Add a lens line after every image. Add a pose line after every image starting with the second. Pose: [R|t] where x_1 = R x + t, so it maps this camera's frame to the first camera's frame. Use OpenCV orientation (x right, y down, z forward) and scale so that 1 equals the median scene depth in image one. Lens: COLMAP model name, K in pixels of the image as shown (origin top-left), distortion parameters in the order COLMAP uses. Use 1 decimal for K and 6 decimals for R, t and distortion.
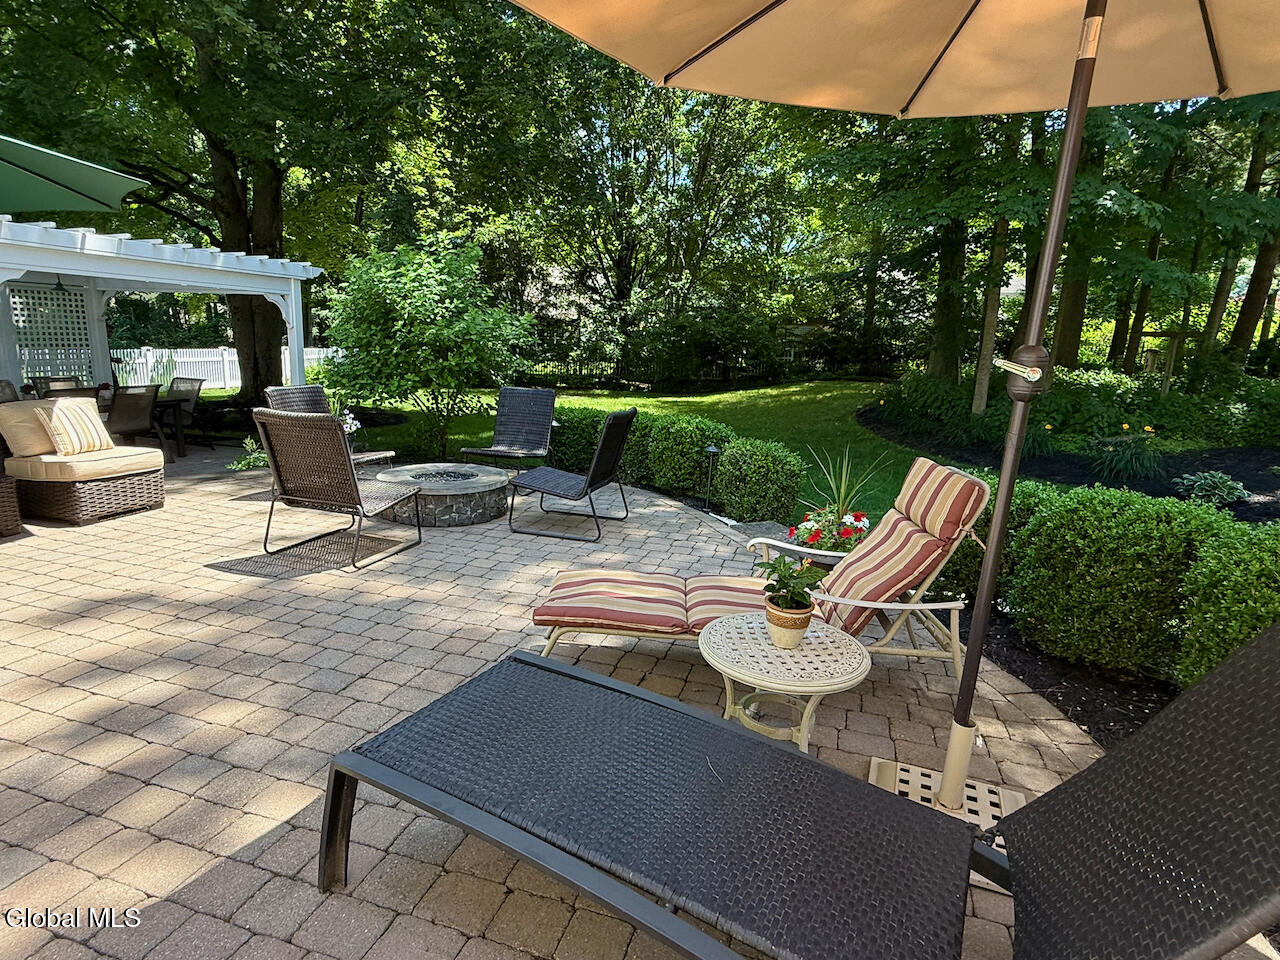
lens RADIAL K [[692.3, 0, 640.0], [0, 692.3, 480.0], [0, 0, 1]] dist [0.016936, 0.000897]
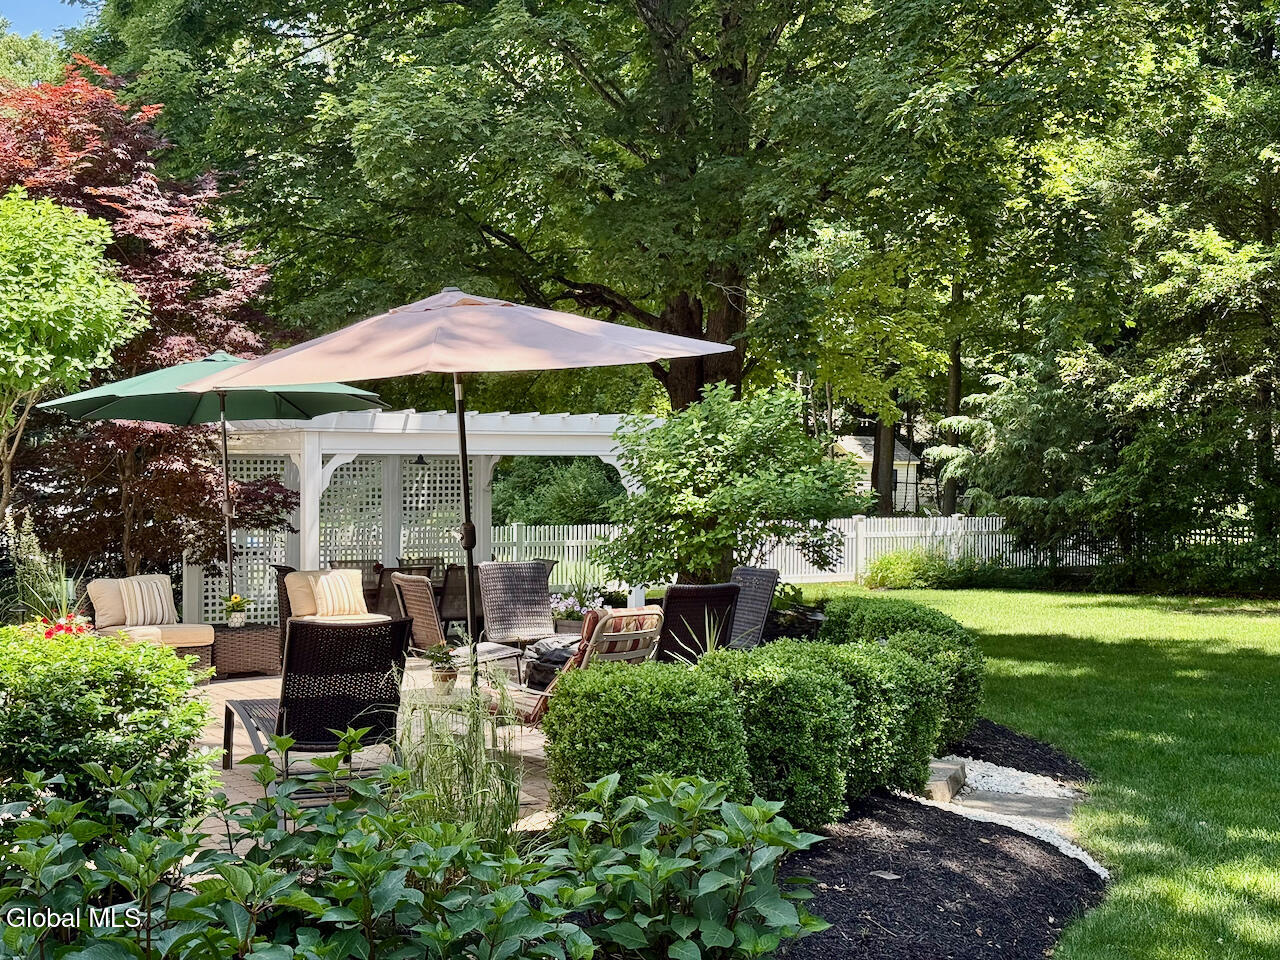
lens RADIAL K [[1930.6, 0, 640.0], [0, 1930.6, 480.0], [0, 0, 1]] dist [0.002169, -0.004707]
pose [[0.735406, -0.043664, -0.676219, 1.594619], [-0.100184, 0.979949, -0.172229, 0.221432], [0.670180, 0.194405, 0.716286, -0.893095]]
